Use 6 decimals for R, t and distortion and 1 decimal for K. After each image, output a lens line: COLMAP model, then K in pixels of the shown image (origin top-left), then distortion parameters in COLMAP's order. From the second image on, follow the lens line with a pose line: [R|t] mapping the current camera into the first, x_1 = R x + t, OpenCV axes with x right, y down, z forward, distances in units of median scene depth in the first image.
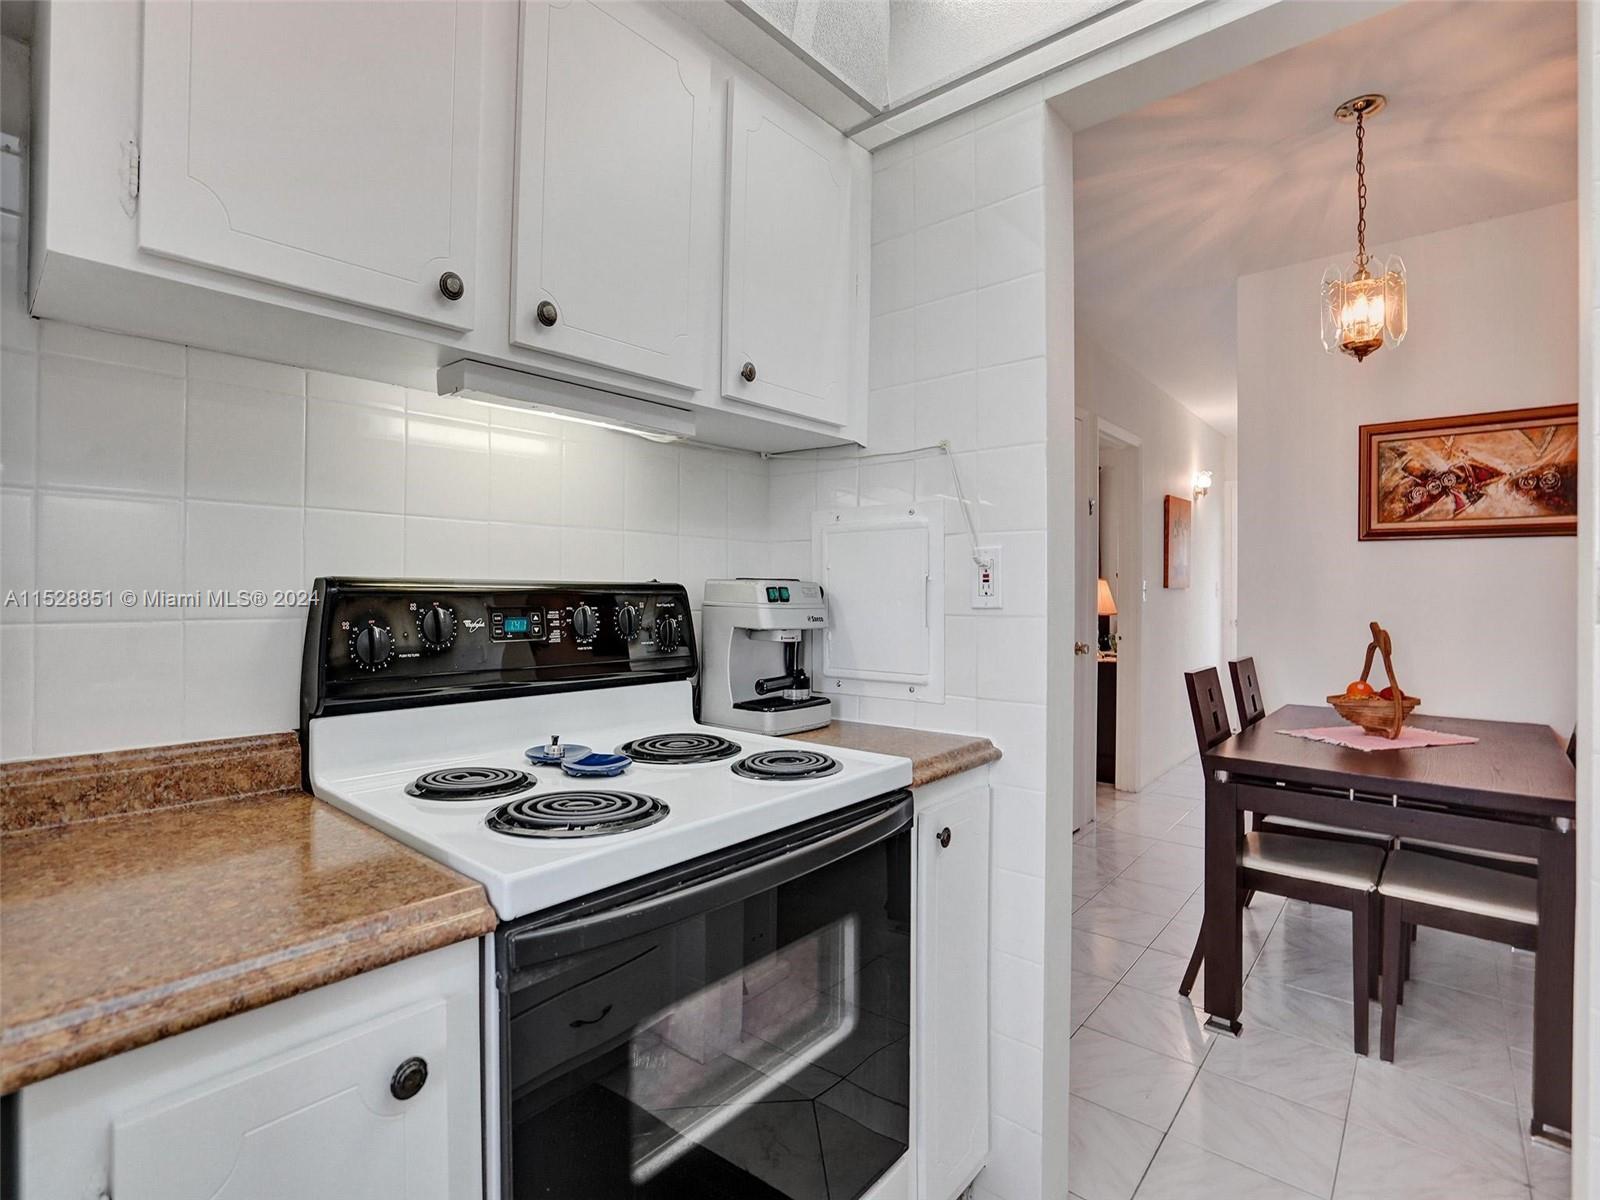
lens RADIAL K [[767.8, 0, 795.3], [0, 767.8, 585.8], [0, 0, 1]] dist [-0.031173, 0.008101]
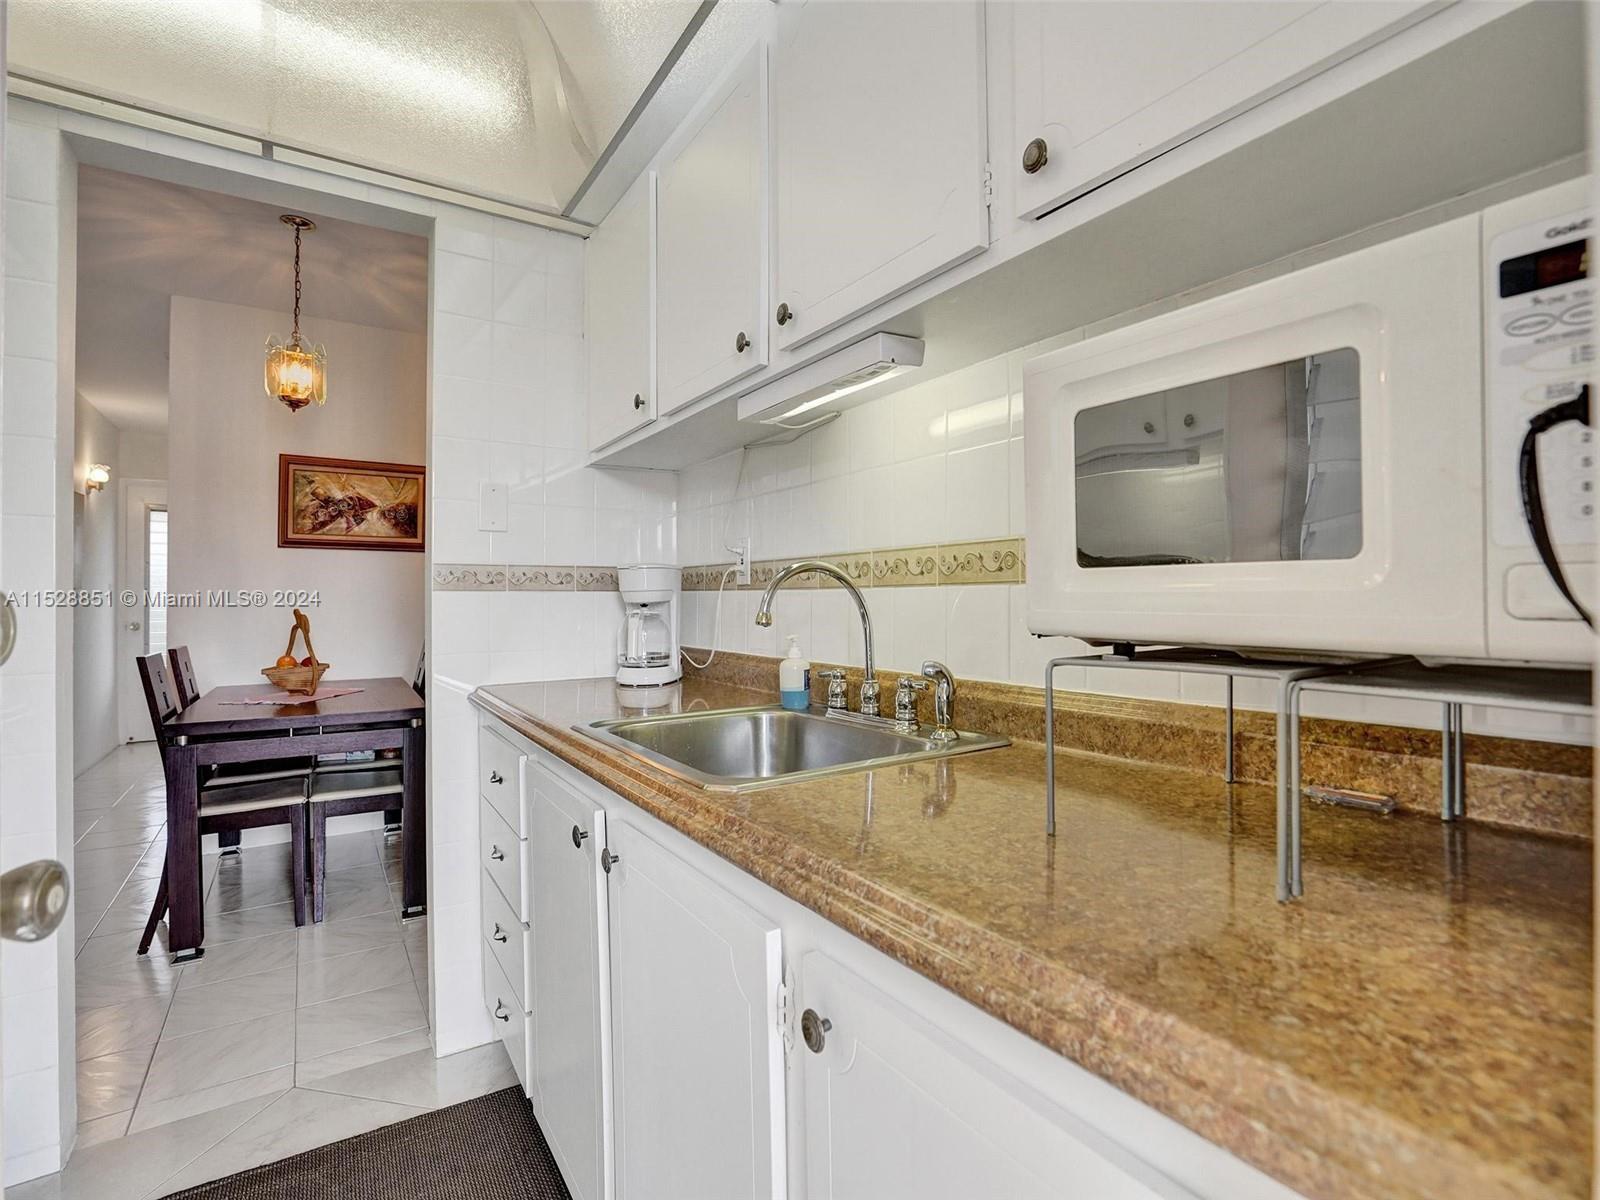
lens RADIAL K [[770.5, 0, 800.0], [0, 770.5, 600.0], [0, 0, 1]] dist [-0.057872, 0.024649]
pose [[0.283472, -0.004009, 0.958972, -0.226221], [-0.001492, 0.999988, 0.004622, 0.023504], [-0.958979, -0.002741, 0.283463, -0.194913]]
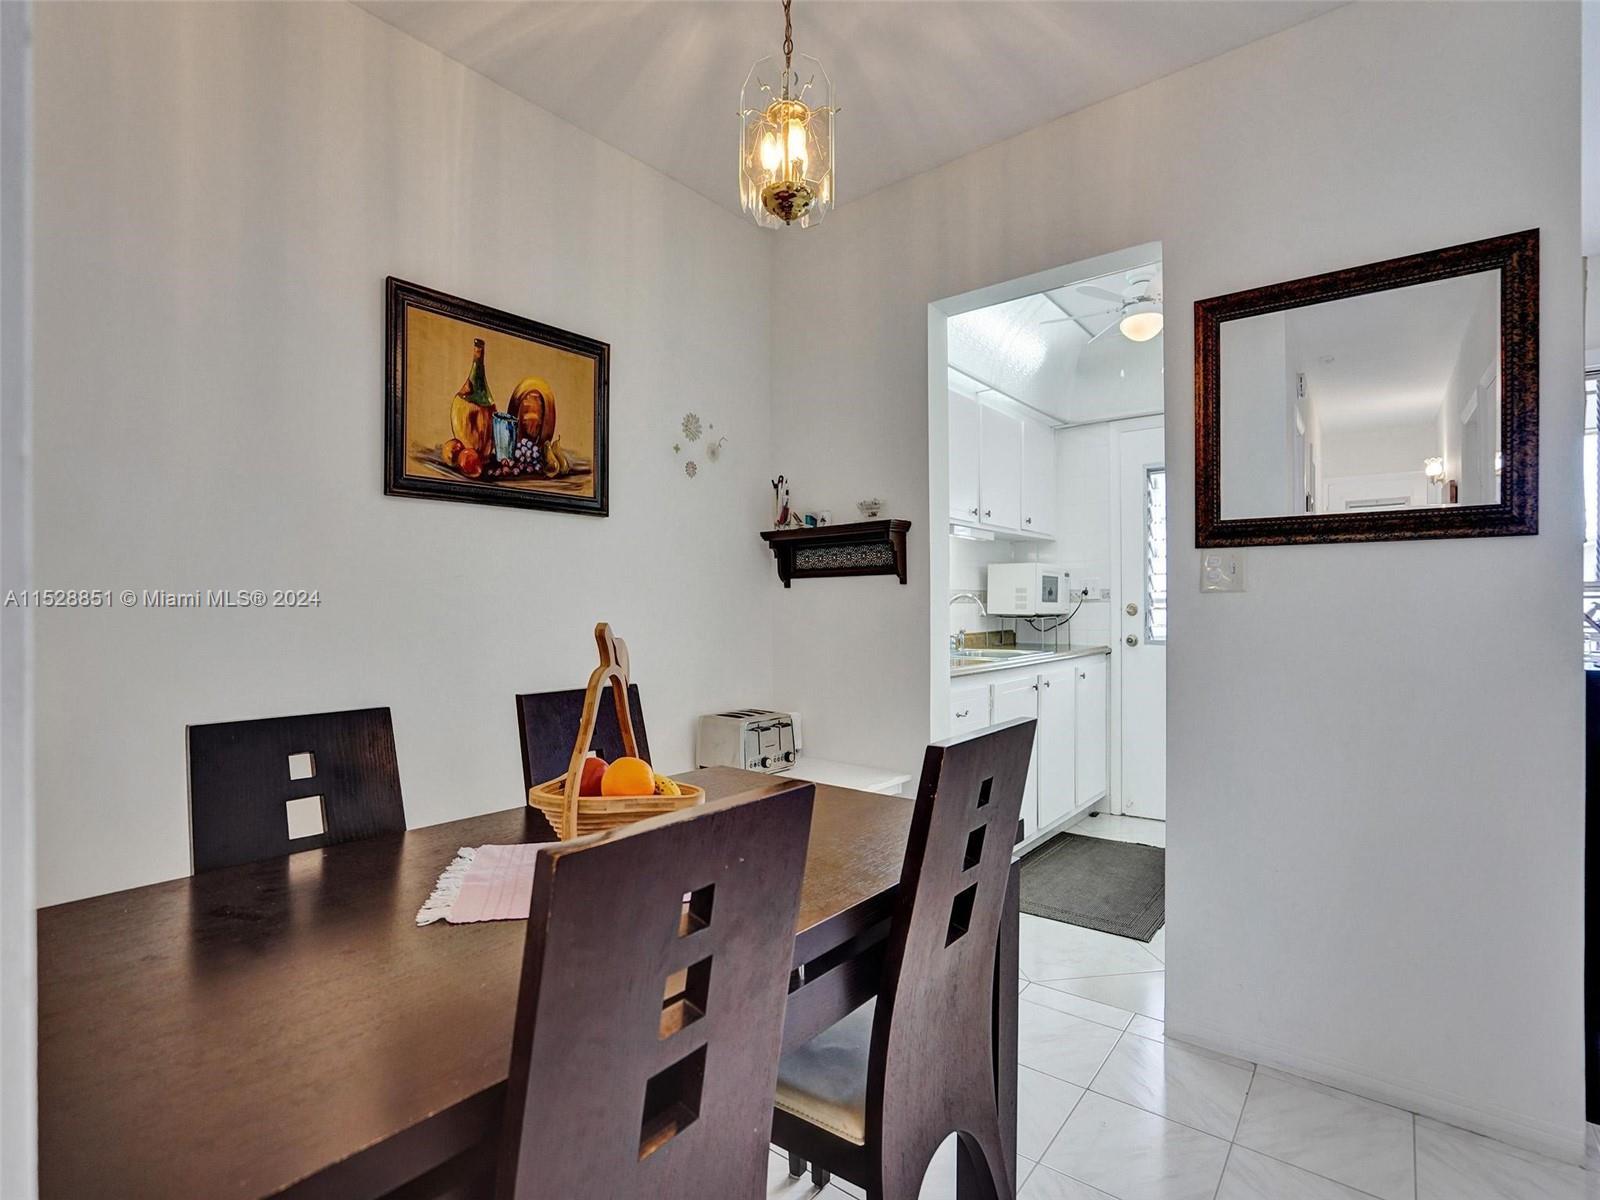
lens RADIAL K [[770.5, 0, 800.0], [0, 770.5, 600.0], [0, 0, 1]] dist [-0.057872, 0.024649]
pose [[-0.999312, -0.001771, -0.037038, 0.626187], [-0.001137, 0.999853, -0.017122, 0.035927], [0.037063, -0.017068, -0.999167, 1.363469]]
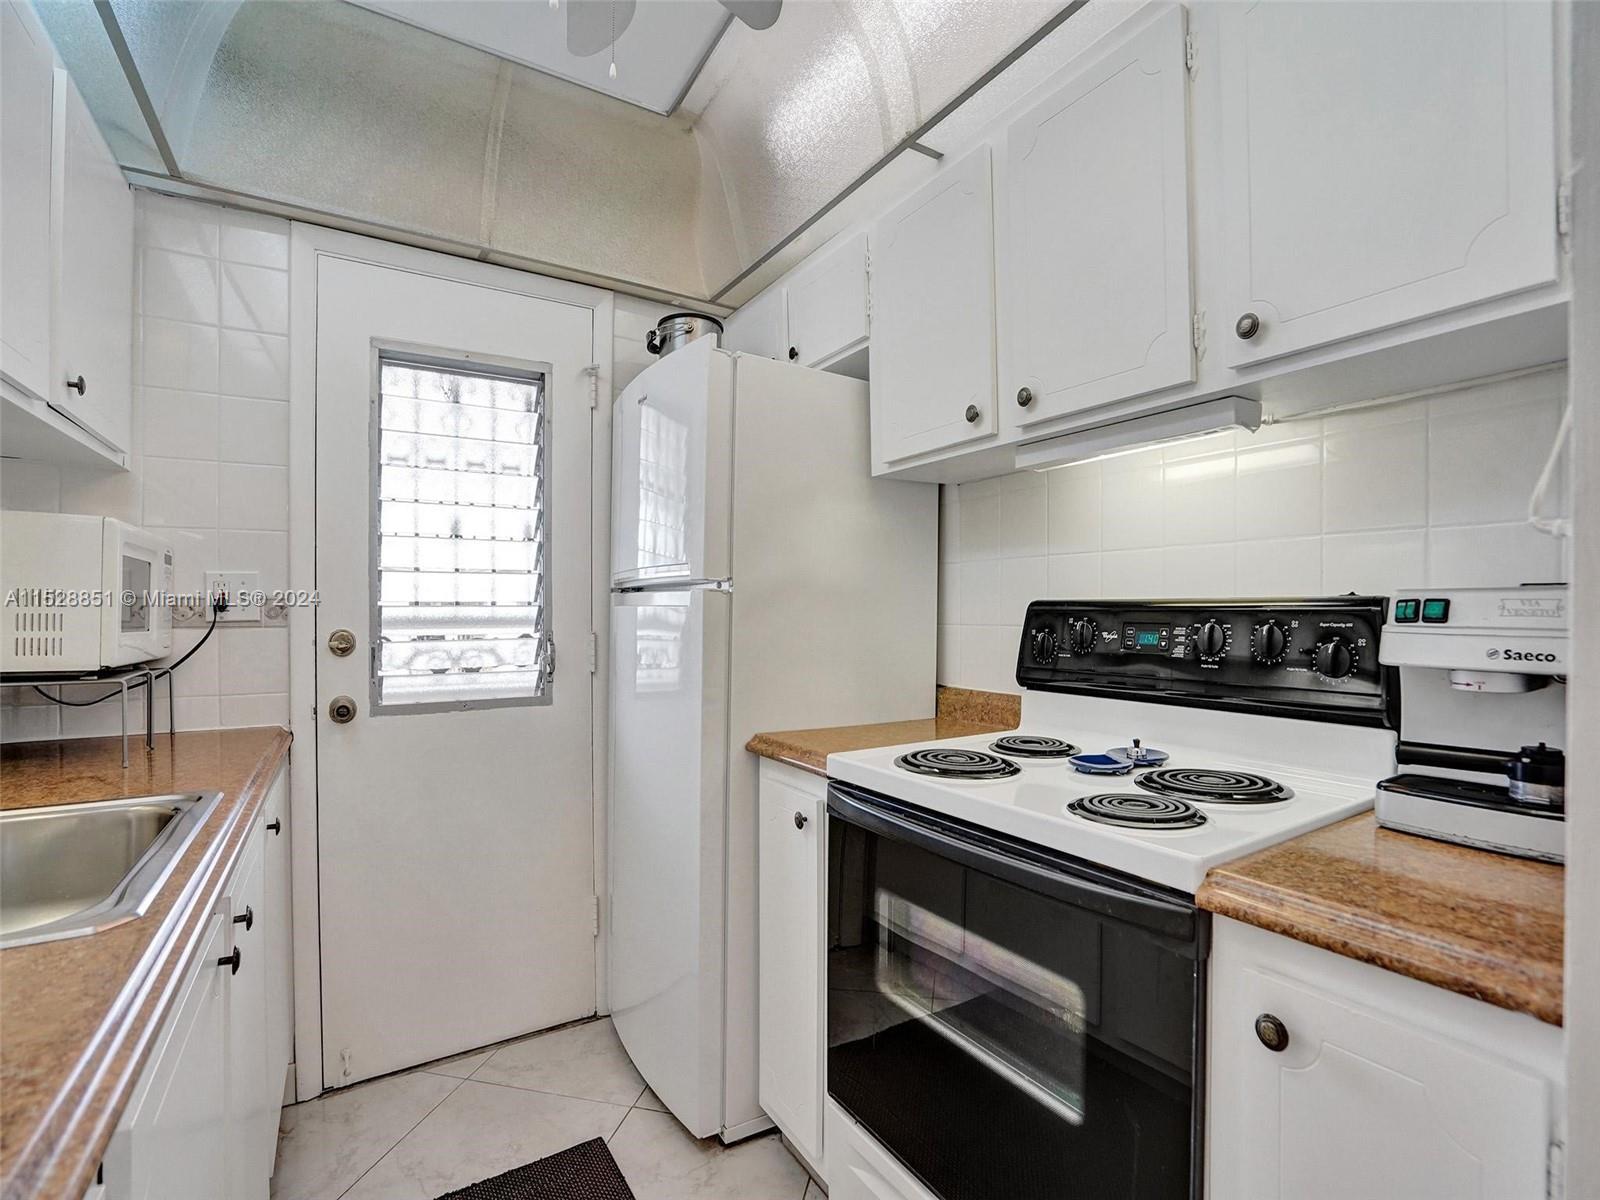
lens RADIAL K [[744.3, 0, 797.0], [0, 744.3, 609.9], [0, 0, 1]] dist [-0.058711, 0.020374]
pose [[-0.294612, -0.004111, -0.955608, 0.412393], [0.010872, 0.999912, -0.007654, 0.005758], [0.955555, -0.012645, -0.294541, 0.412402]]
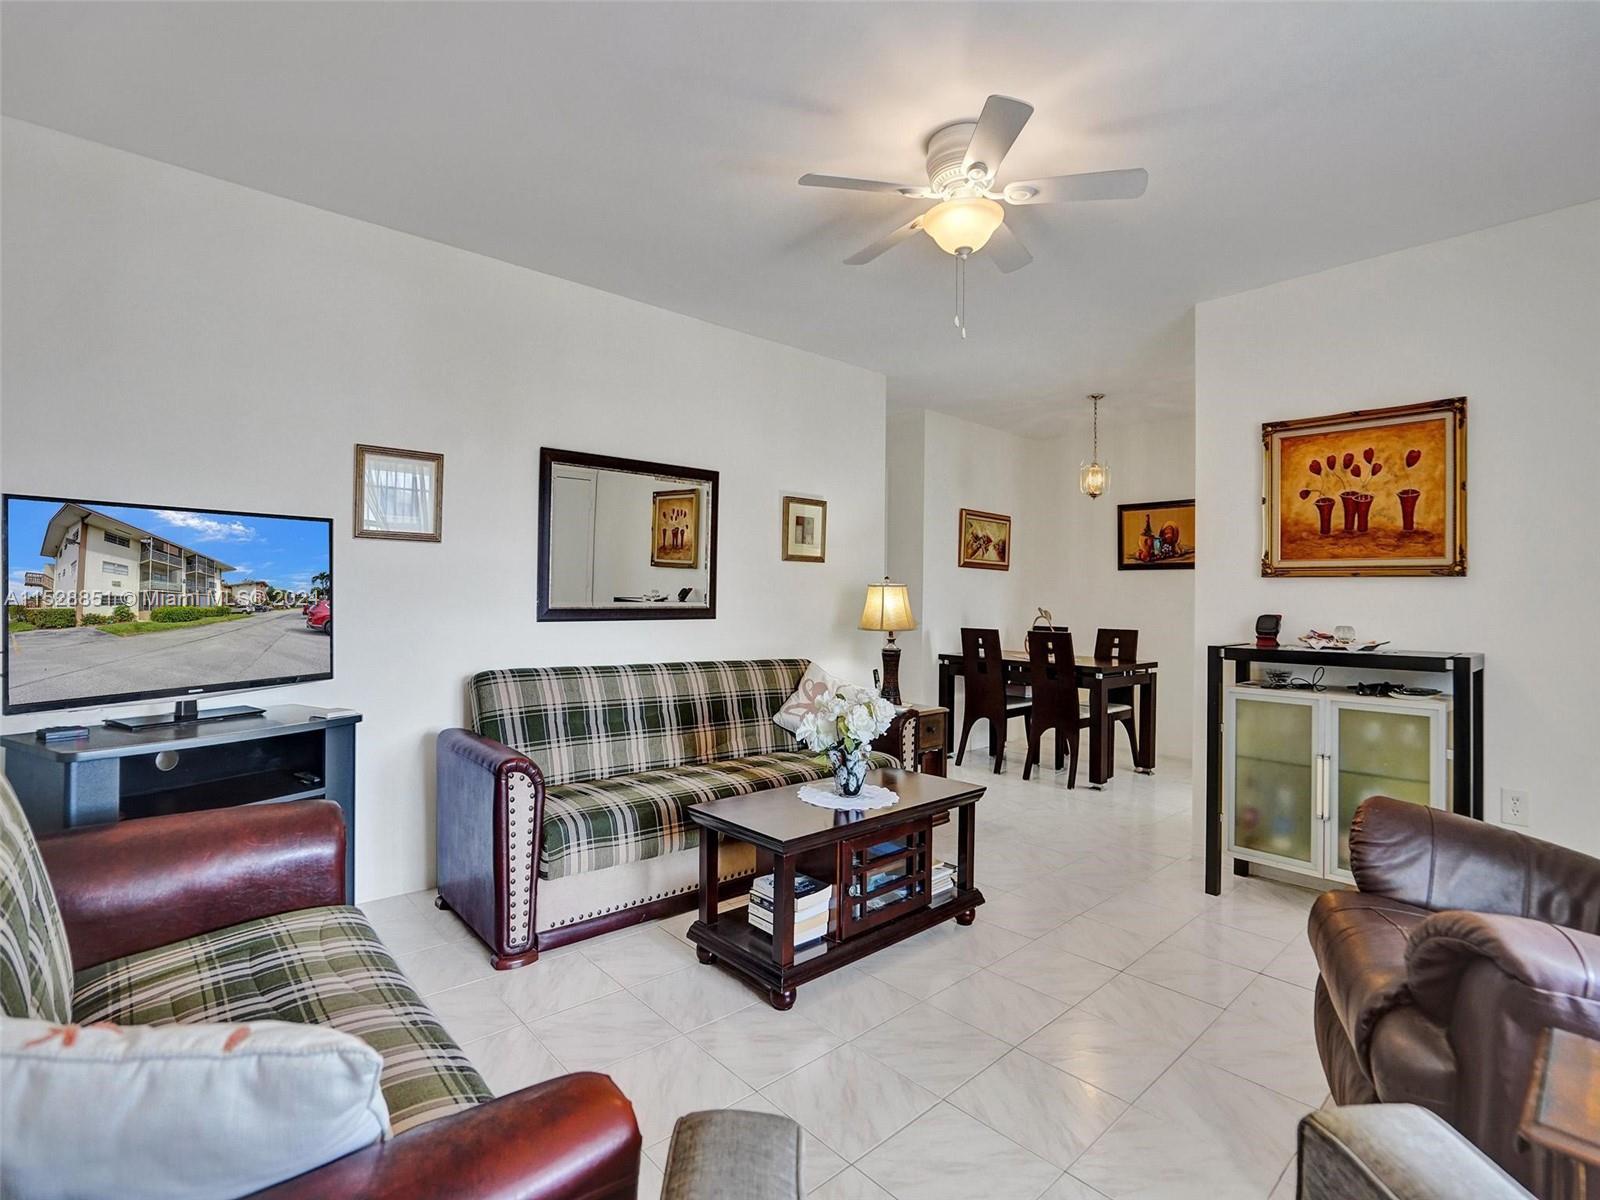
lens RADIAL K [[774.8, 0, 837.9], [0, 774.8, 578.8], [0, 0, 1]] dist [0.003682, 0.001278]
pose [[0.080860, 0.017636, 0.996569, -1.476735], [-0.024900, 0.999567, -0.015669, 0.012965], [-0.996414, -0.023547, 0.081264, 1.322200]]
